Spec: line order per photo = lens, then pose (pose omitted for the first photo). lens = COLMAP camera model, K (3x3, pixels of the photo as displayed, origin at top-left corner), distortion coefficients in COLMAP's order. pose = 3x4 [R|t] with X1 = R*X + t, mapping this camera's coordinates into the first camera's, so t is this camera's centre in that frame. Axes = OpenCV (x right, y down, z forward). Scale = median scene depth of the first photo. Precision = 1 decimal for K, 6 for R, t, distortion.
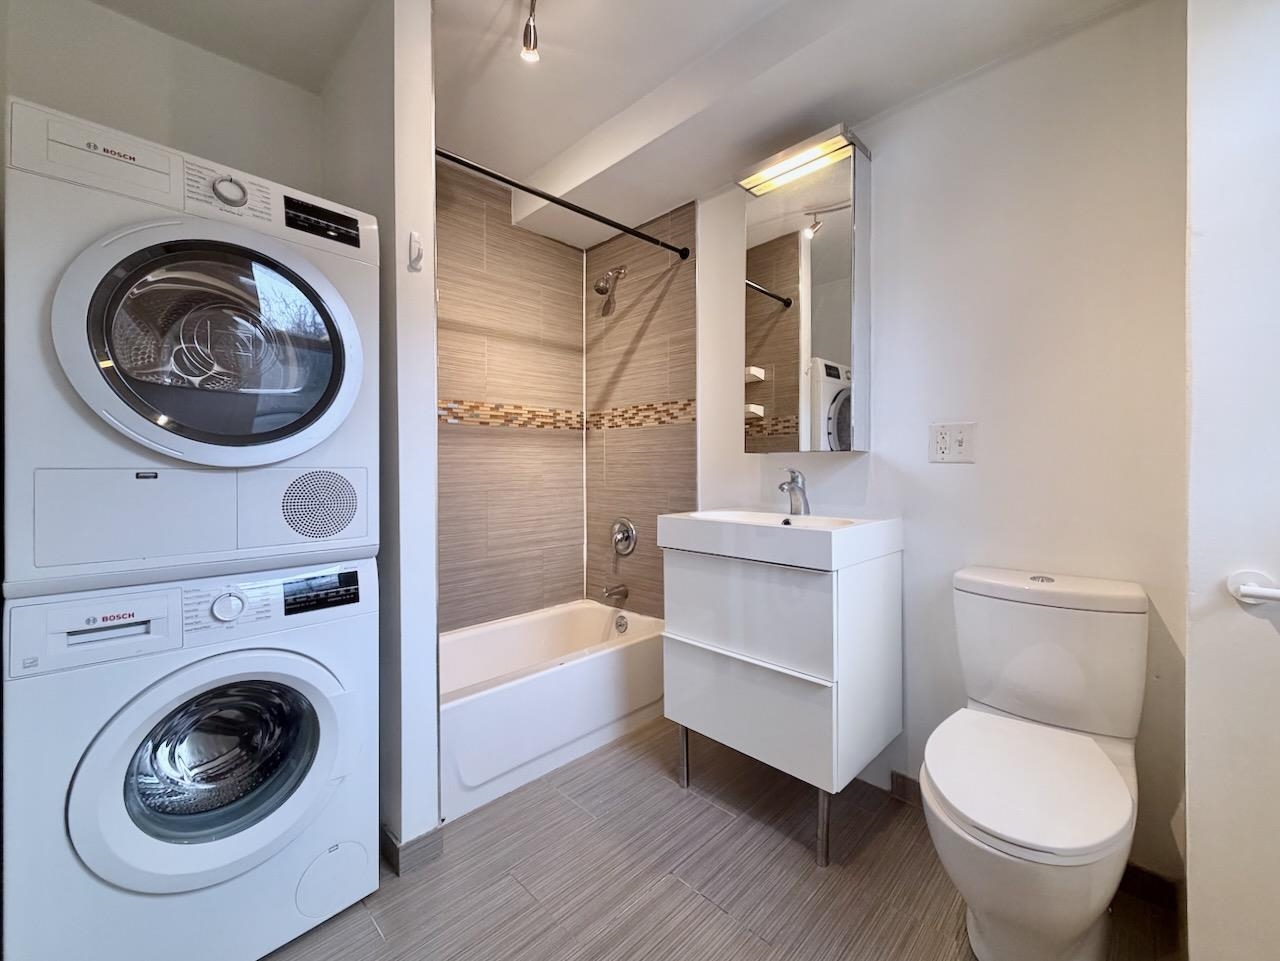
lens RADIAL K [[525.6, 0, 638.3], [0, 525.6, 476.2], [0, 0, 1]] dist [-0.000524, 0.000274]
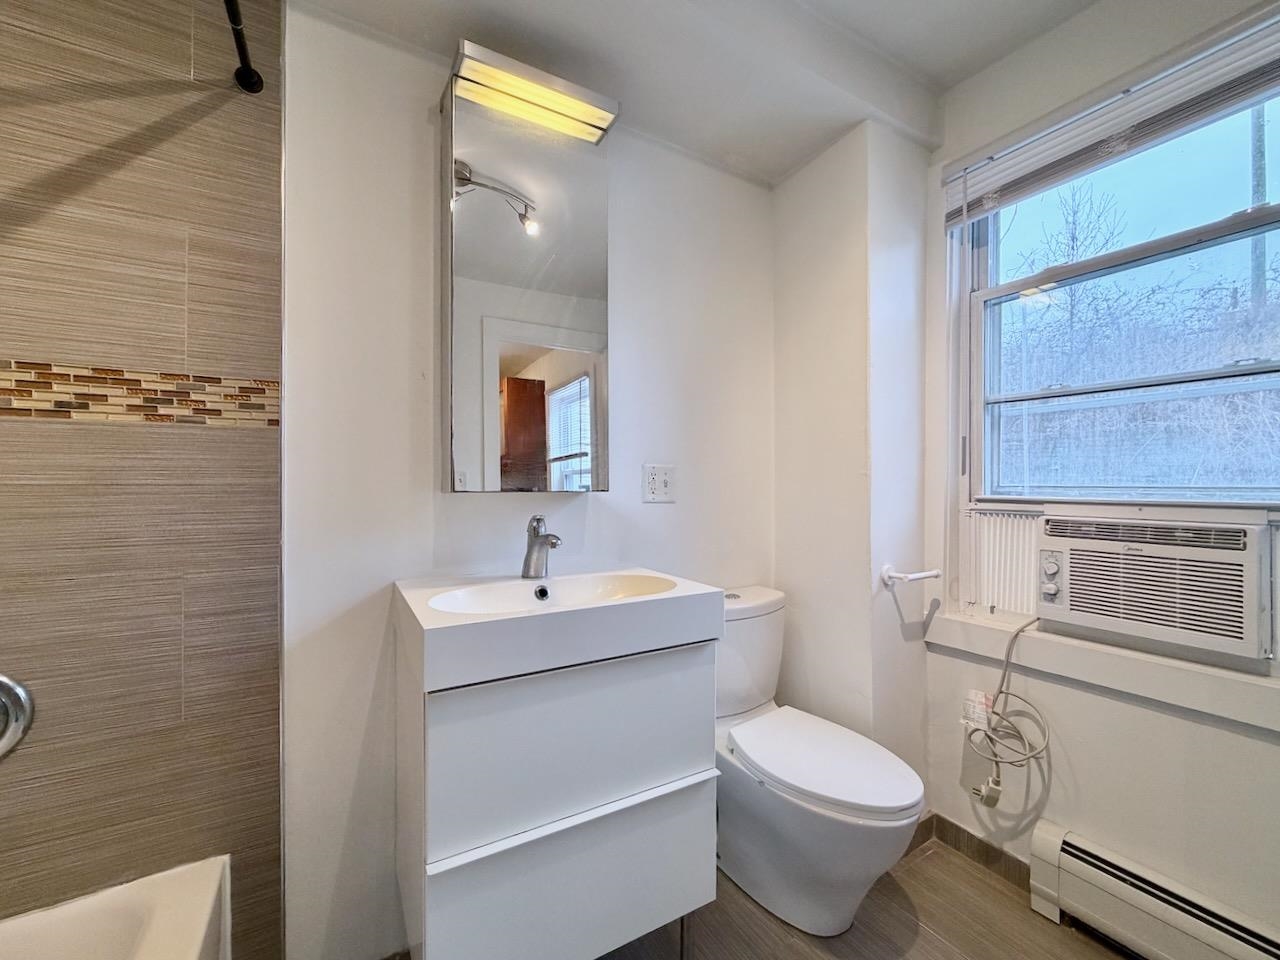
lens RADIAL K [[525.6, 0, 638.3], [0, 525.6, 475.7], [0, 0, 1]] dist [-0.000524, 0.000274]
pose [[0.253251, 0.007185, 0.967374, -0.284666], [0.012277, 0.999868, -0.010640, -0.046523], [-0.967323, 0.014571, 0.253130, 0.524354]]
